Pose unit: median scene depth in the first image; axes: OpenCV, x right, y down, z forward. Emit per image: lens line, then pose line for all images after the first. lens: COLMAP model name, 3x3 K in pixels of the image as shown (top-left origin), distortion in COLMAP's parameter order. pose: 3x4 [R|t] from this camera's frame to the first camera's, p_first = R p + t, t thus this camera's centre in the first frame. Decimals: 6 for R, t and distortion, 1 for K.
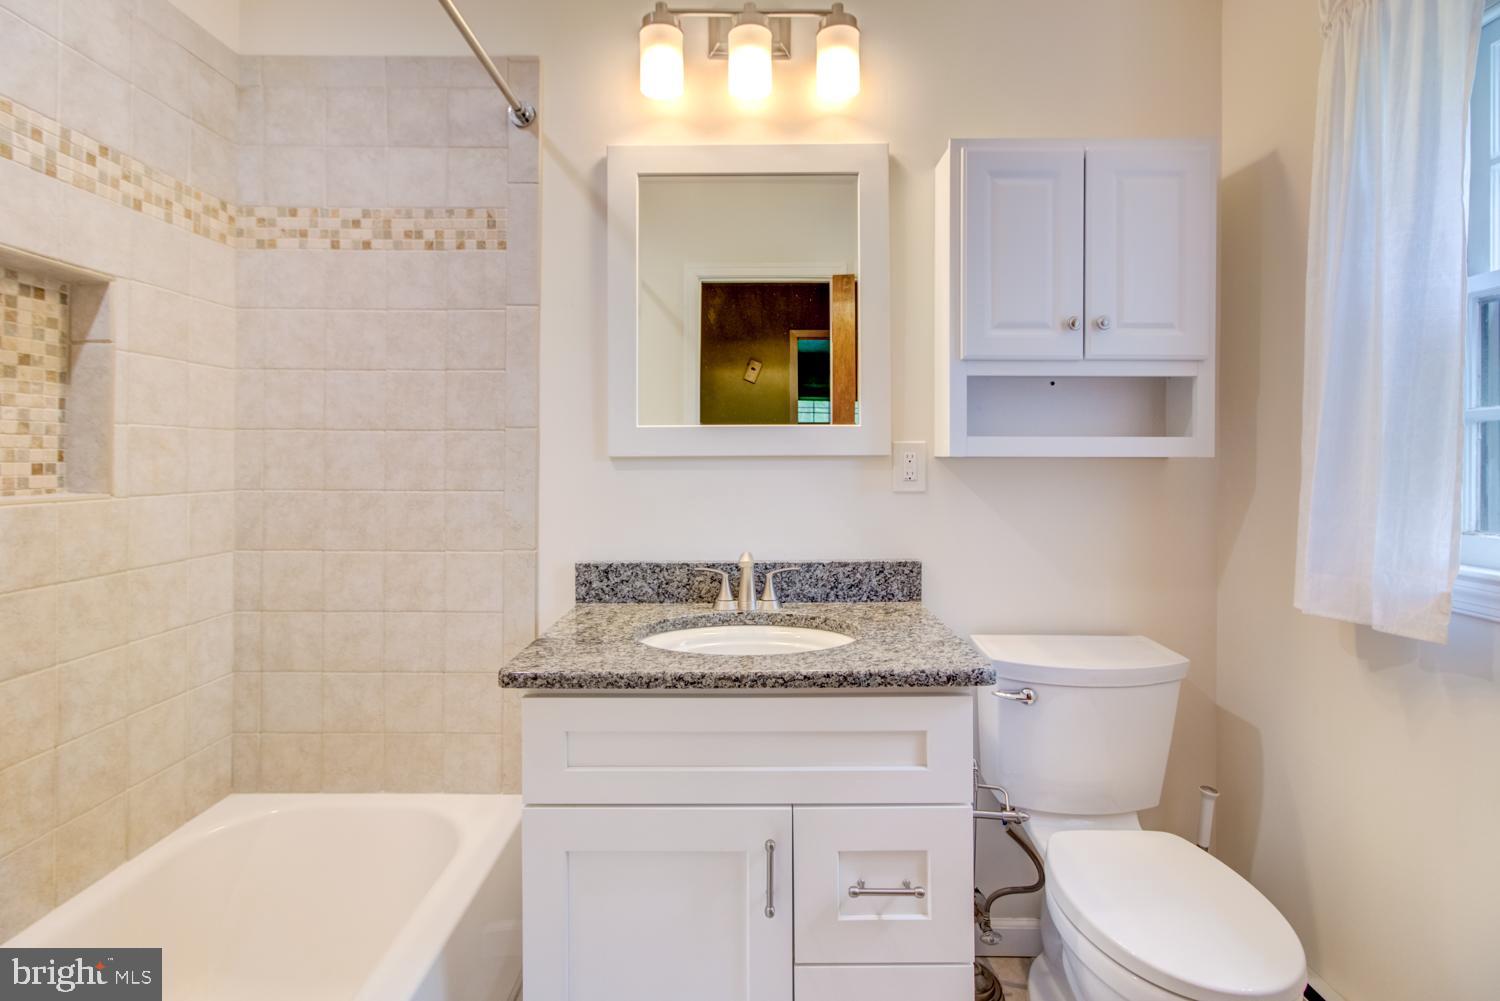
lens RADIAL K [[689.0, 0, 742.5], [0, 689.0, 499.5], [0, 0, 1]] dist [-0.019420, 0.009219]
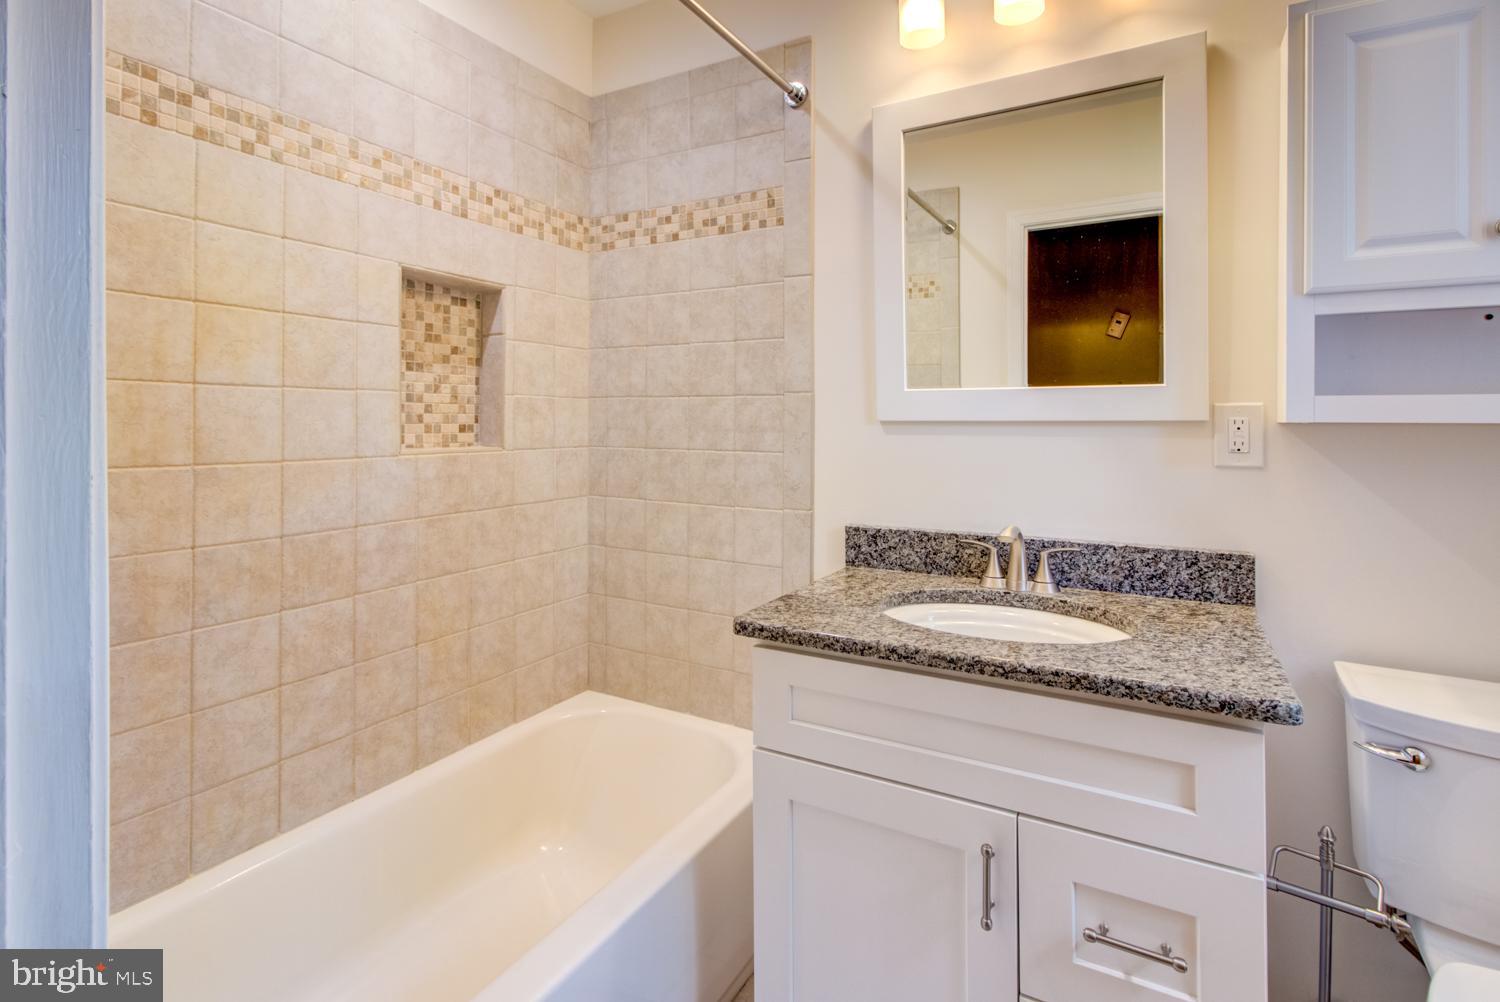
lens RADIAL K [[695.3, 0, 750.4], [0, 695.3, 466.1], [0, 0, 1]] dist [-0.041527, 0.029015]
pose [[0.876073, 0.033165, -0.481036, 0.139302], [-0.032402, 0.999426, 0.009896, -0.000794], [0.481088, 0.006917, 0.876645, 0.040119]]
